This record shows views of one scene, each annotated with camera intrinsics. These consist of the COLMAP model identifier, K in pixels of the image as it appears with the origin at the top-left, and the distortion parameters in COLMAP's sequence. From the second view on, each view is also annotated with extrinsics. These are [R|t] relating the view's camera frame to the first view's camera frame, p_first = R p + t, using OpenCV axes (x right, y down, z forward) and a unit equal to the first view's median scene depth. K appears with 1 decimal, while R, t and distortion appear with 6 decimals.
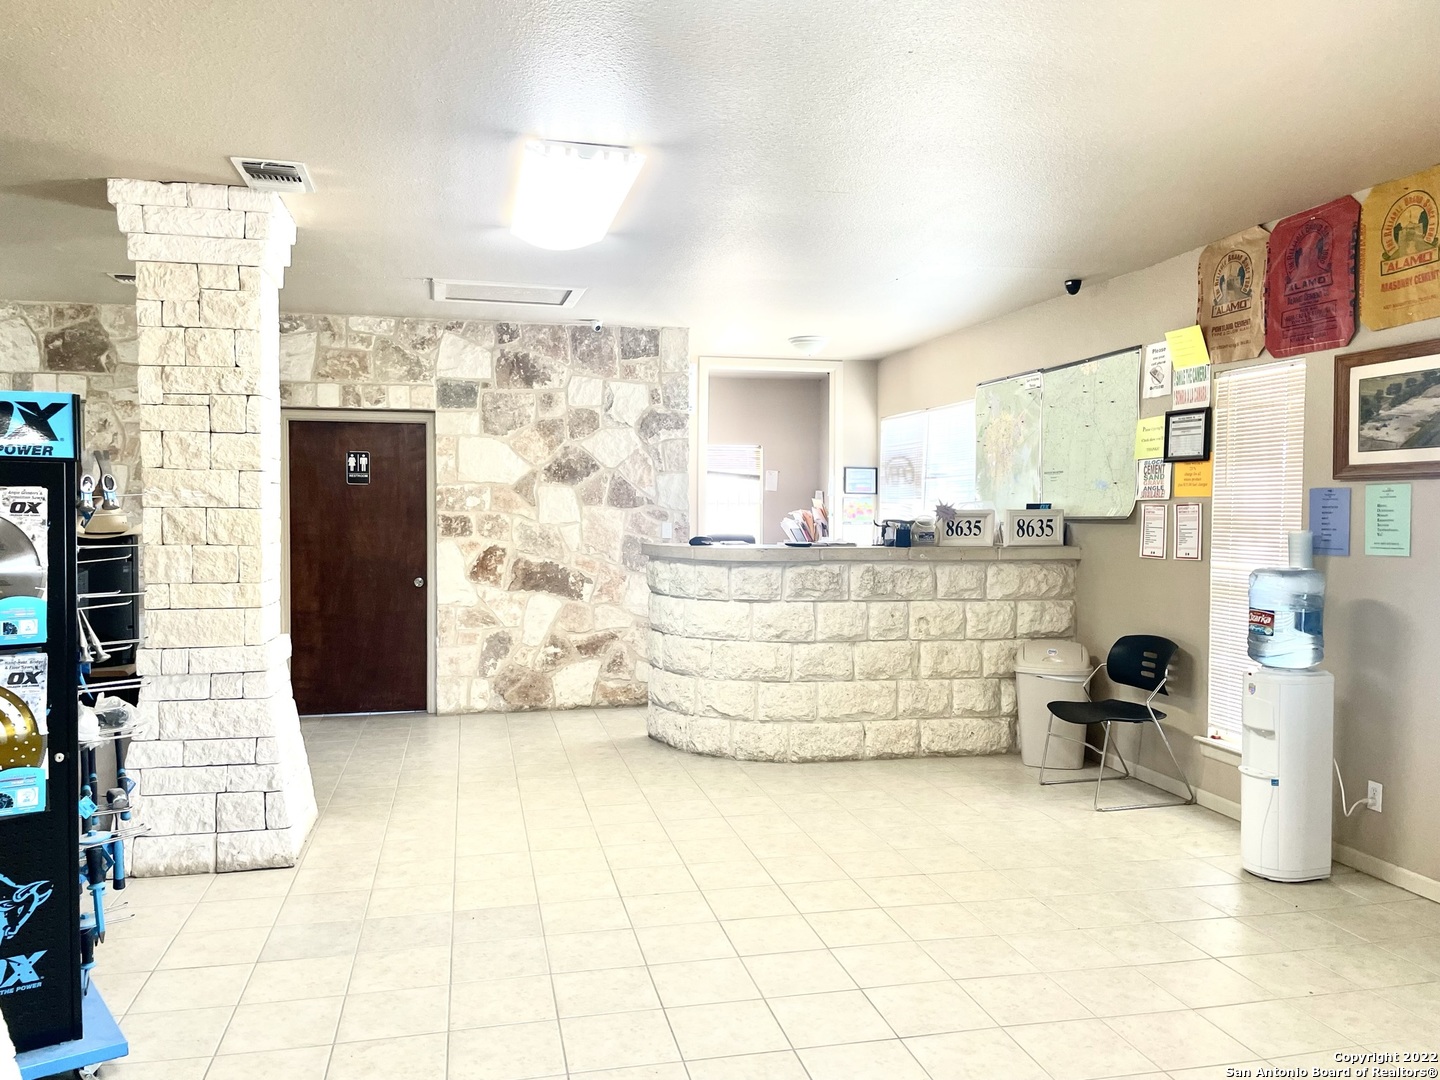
lens RADIAL K [[1081.4, 0, 726.8], [0, 1081.4, 536.8], [0, 0, 1]] dist [0.083441, -0.096435]
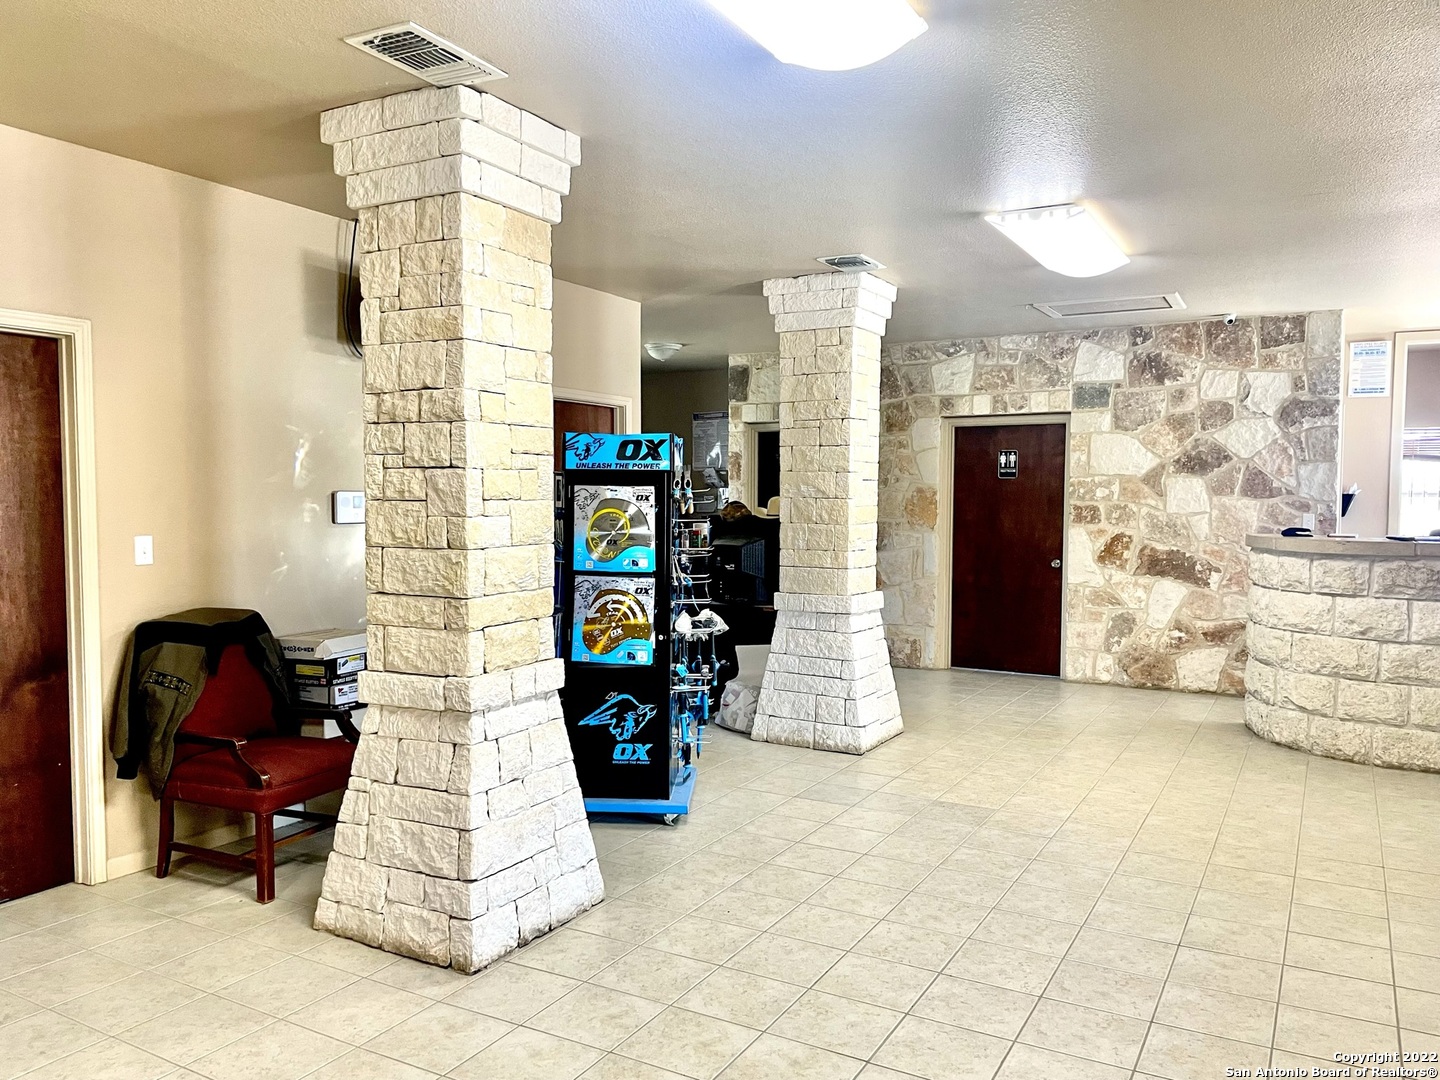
lens RADIAL K [[1081.4, 0, 718.6], [0, 1081.4, 537.2], [0, 0, 1]] dist [0.083441, -0.096435]
pose [[0.743870, 0.027573, -0.667756, 0.254845], [-0.021188, 0.999619, 0.017673, 0.001826], [0.667989, 0.001002, 0.744171, -0.098919]]
